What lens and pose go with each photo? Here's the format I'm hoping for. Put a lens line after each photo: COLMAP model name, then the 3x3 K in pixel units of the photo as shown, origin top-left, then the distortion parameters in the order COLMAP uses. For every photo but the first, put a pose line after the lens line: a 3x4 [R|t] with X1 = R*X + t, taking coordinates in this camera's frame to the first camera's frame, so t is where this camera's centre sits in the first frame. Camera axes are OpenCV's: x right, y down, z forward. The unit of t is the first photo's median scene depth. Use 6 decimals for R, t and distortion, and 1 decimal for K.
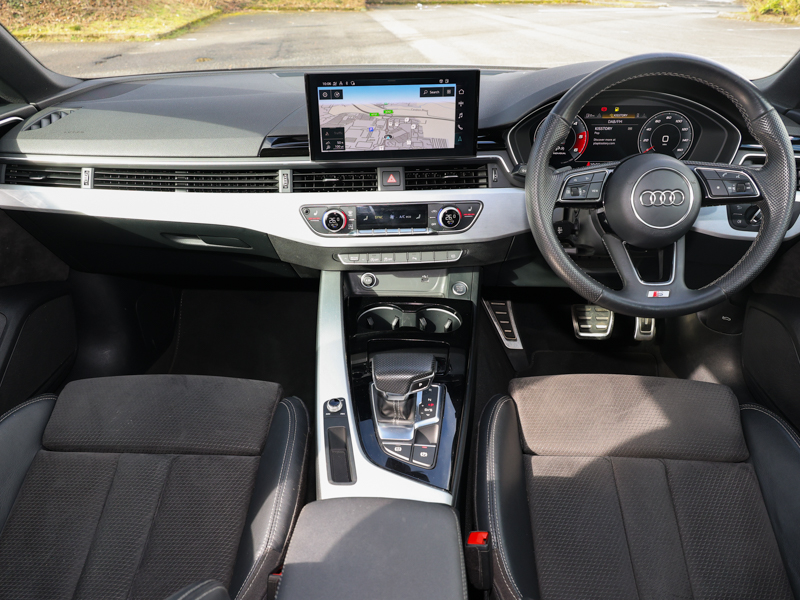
lens RADIAL K [[650.5, 0, 351.0], [0, 650.5, 284.4], [0, 0, 1]] dist [0.014773, -0.003321]
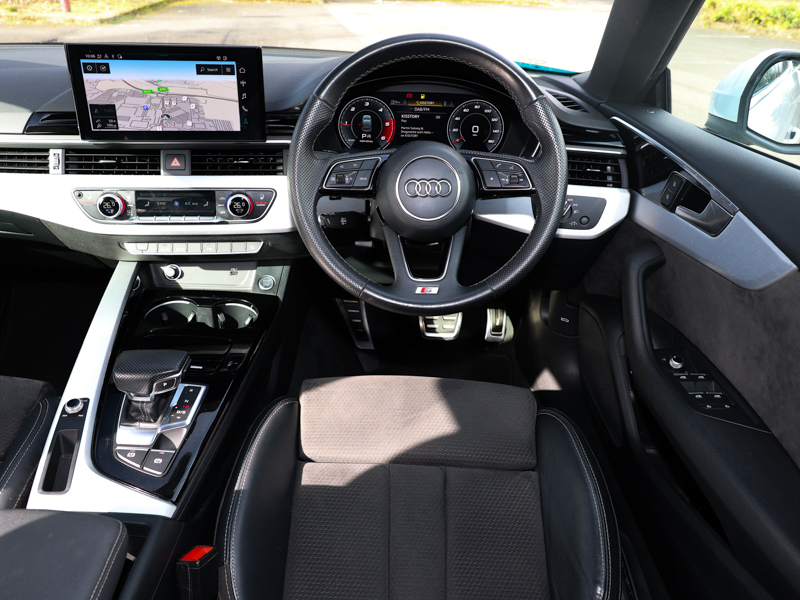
lens RADIAL K [[650.5, 0, 395.1], [0, 650.5, 280.2], [0, 0, 1]] dist [0.014773, -0.003321]
pose [[0.999038, 0.019471, 0.039305, 0.345431], [-0.019168, 0.999784, -0.008084, 0.007383], [-0.039454, 0.007323, 0.999195, 0.060463]]
